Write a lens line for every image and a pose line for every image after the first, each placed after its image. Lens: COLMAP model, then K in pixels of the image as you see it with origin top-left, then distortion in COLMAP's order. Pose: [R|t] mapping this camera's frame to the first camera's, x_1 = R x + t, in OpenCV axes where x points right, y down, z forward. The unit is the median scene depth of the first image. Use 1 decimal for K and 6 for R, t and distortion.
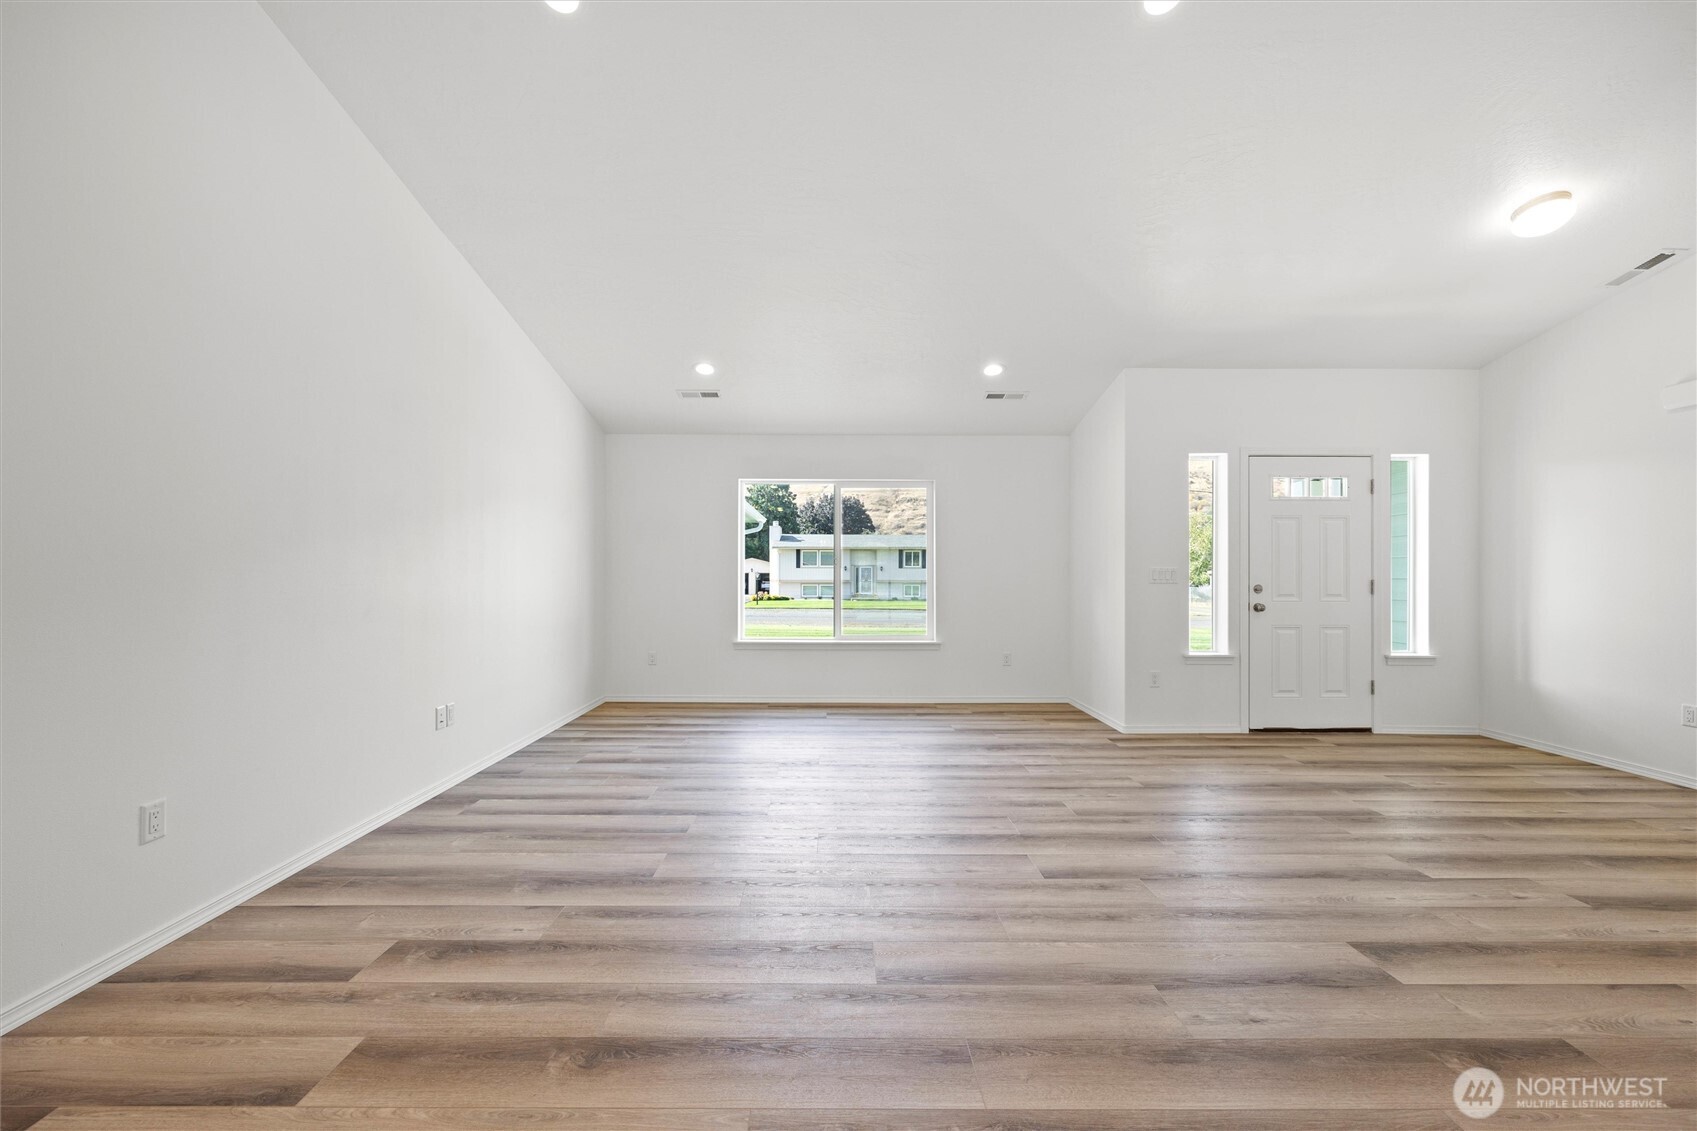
lens RADIAL K [[679.1, 0, 849.3], [0, 679.1, 578.1], [0, 0, 1]] dist [-0.007873, -0.000111]
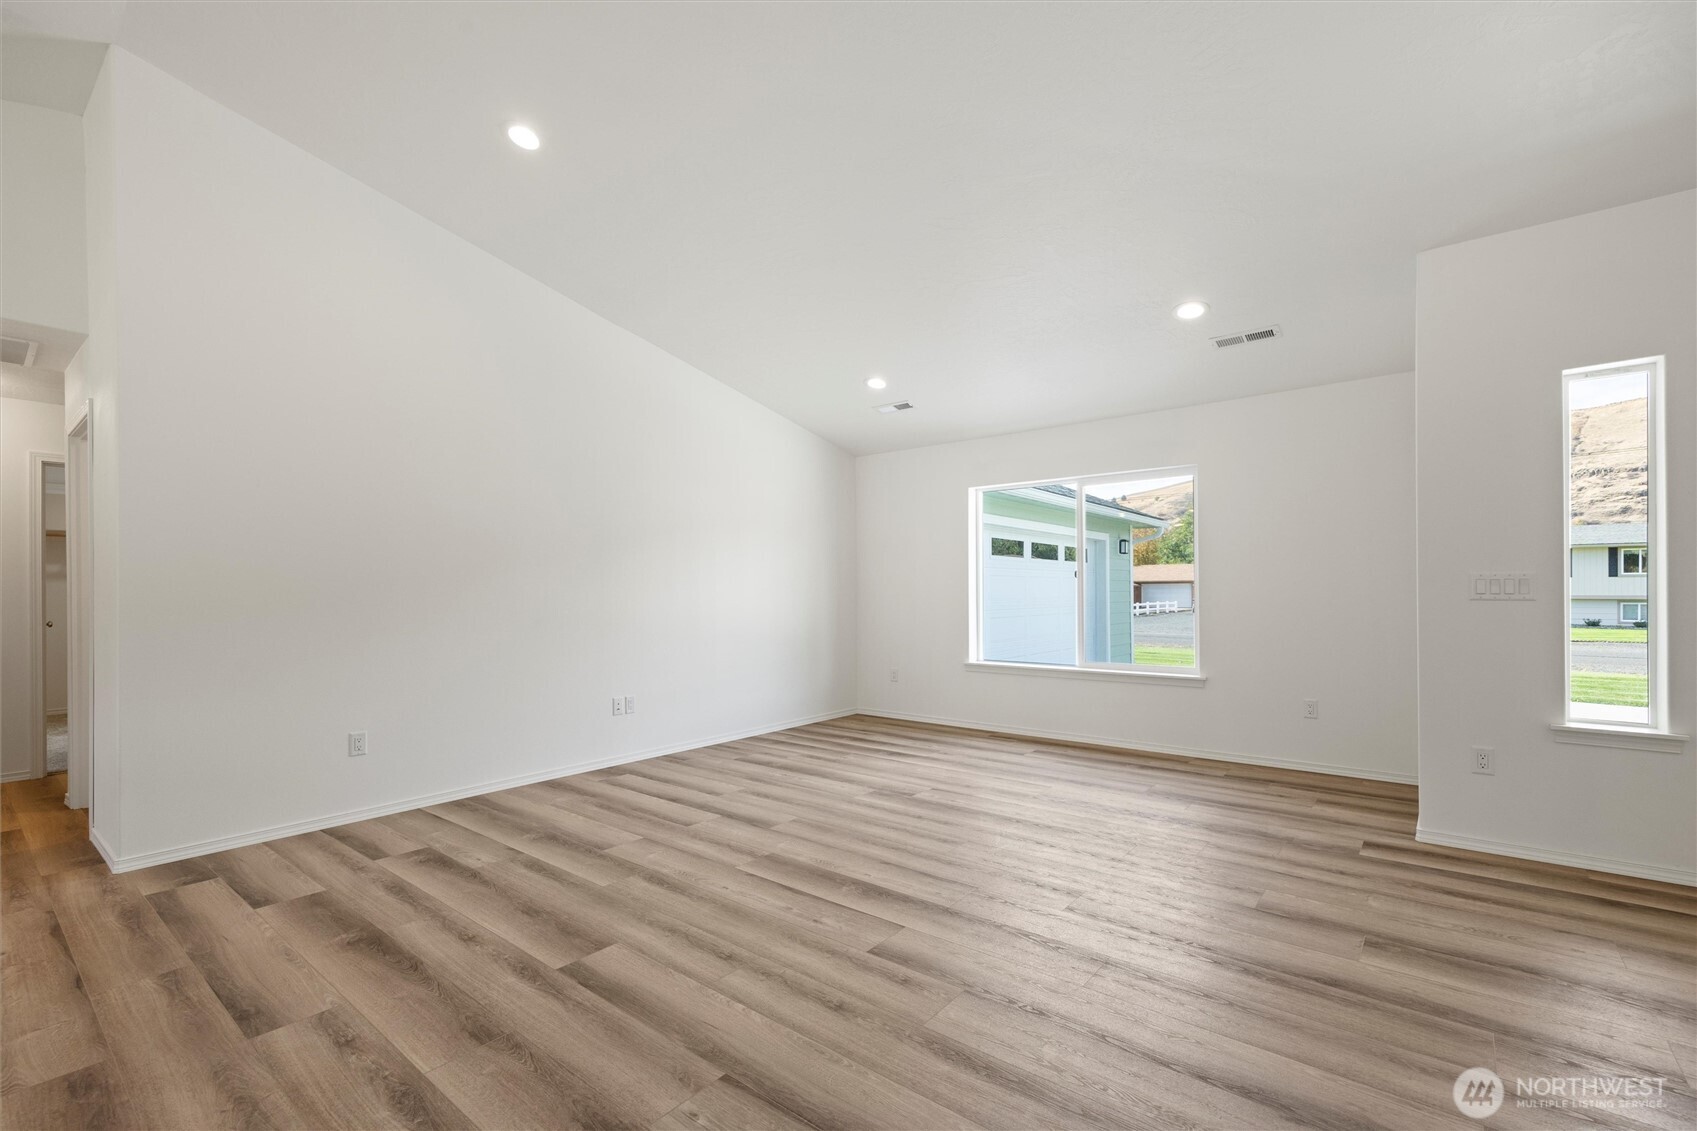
lens RADIAL K [[740.0, 0, 848.1], [0, 740.0, 584.1], [0, 0, 1]] dist [0.002700, 0.000359]
pose [[0.773274, -0.014629, -0.633904, 0.491018], [0.006834, 0.999868, -0.014738, 0.000211], [0.634035, 0.007064, 0.773272, 0.156899]]
